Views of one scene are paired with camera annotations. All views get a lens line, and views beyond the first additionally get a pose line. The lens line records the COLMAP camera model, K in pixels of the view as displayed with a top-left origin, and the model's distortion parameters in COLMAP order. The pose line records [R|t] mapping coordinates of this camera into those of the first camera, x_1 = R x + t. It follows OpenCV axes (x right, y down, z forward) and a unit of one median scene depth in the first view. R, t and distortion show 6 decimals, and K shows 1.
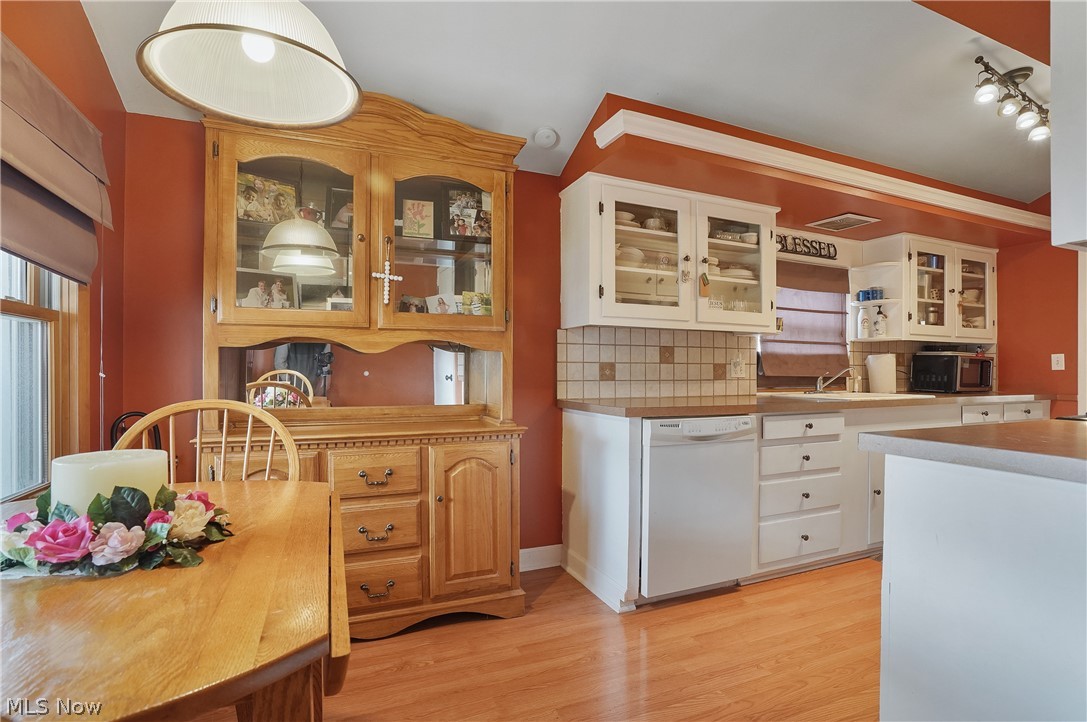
lens RADIAL K [[518.4, 0, 545.7], [0, 518.4, 368.3], [0, 0, 1]] dist [-0.034958, 0.003276]
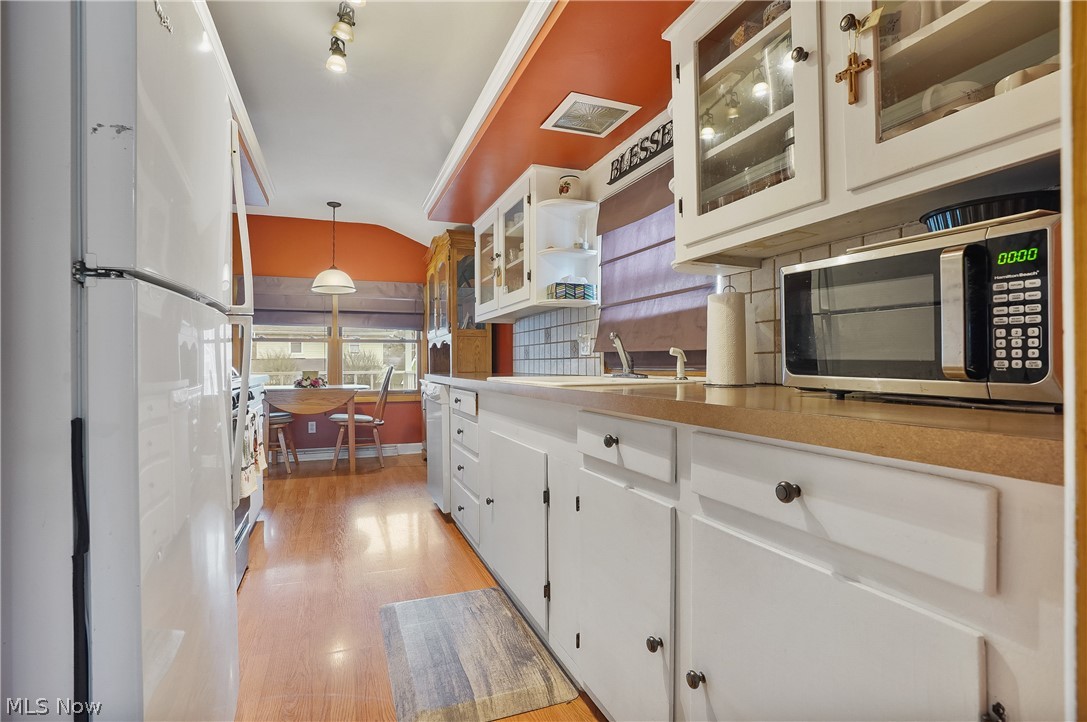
lens RADIAL K [[518.4, 0, 537.3], [0, 518.4, 361.1], [0, 0, 1]] dist [-0.034958, 0.003276]
pose [[-0.035303, -0.002402, -0.999374, 1.264541], [0.018528, 0.999824, -0.003058, 0.029407], [0.999205, -0.018624, -0.035253, 0.966249]]
